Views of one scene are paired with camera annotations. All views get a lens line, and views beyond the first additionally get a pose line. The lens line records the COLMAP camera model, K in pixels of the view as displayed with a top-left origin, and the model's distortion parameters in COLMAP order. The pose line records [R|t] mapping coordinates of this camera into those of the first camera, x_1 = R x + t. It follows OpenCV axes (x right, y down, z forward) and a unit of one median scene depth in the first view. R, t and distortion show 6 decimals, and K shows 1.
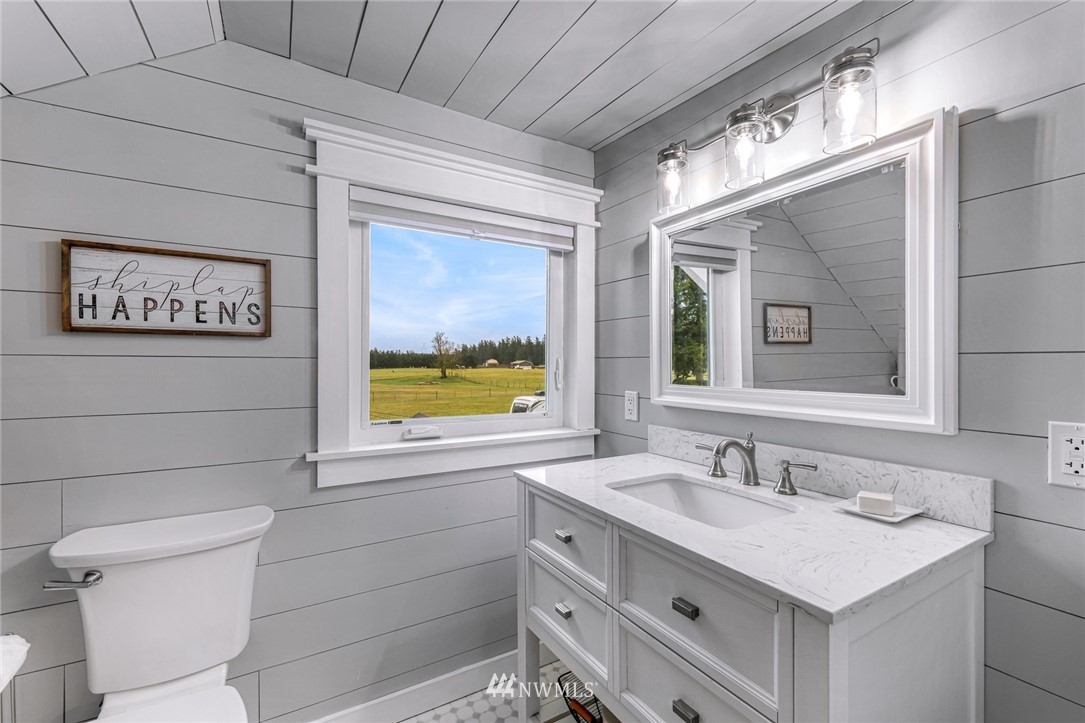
lens RADIAL K [[453.4, 0, 522.5], [0, 453.4, 367.7], [0, 0, 1]] dist [0.006561, -0.001208]
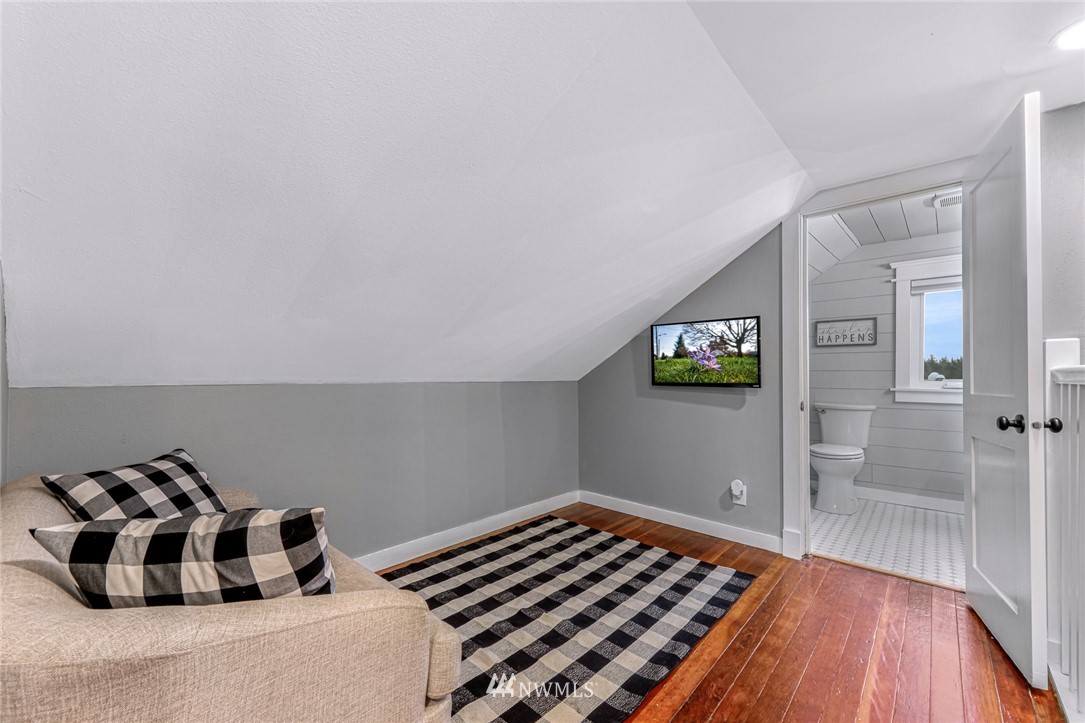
lens RADIAL K [[438.2, 0, 561.1], [0, 438.2, 372.6], [0, 0, 1]] dist [-0.003808, -0.000268]
pose [[0.334124, 0.006423, -0.942507, 1.300273], [-0.003527, 0.999978, 0.005564, 0.092547], [0.942523, 0.001465, 0.334139, -1.683865]]
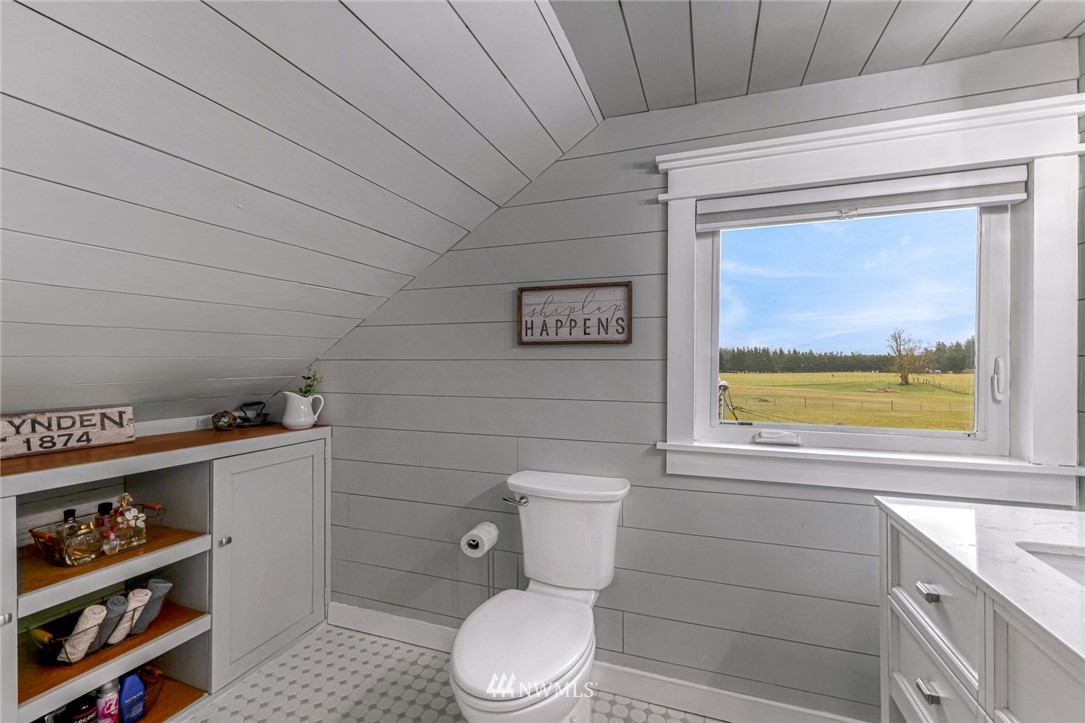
lens RADIAL K [[446.9, 0, 546.8], [0, 446.9, 366.0], [0, 0, 1]] dist [0.000851, -0.000539]
pose [[0.661777, -0.000051, -0.749700, 0.198038], [-0.008012, 0.999942, -0.007141, 0.004556], [0.749658, 0.010732, 0.661739, 0.025636]]
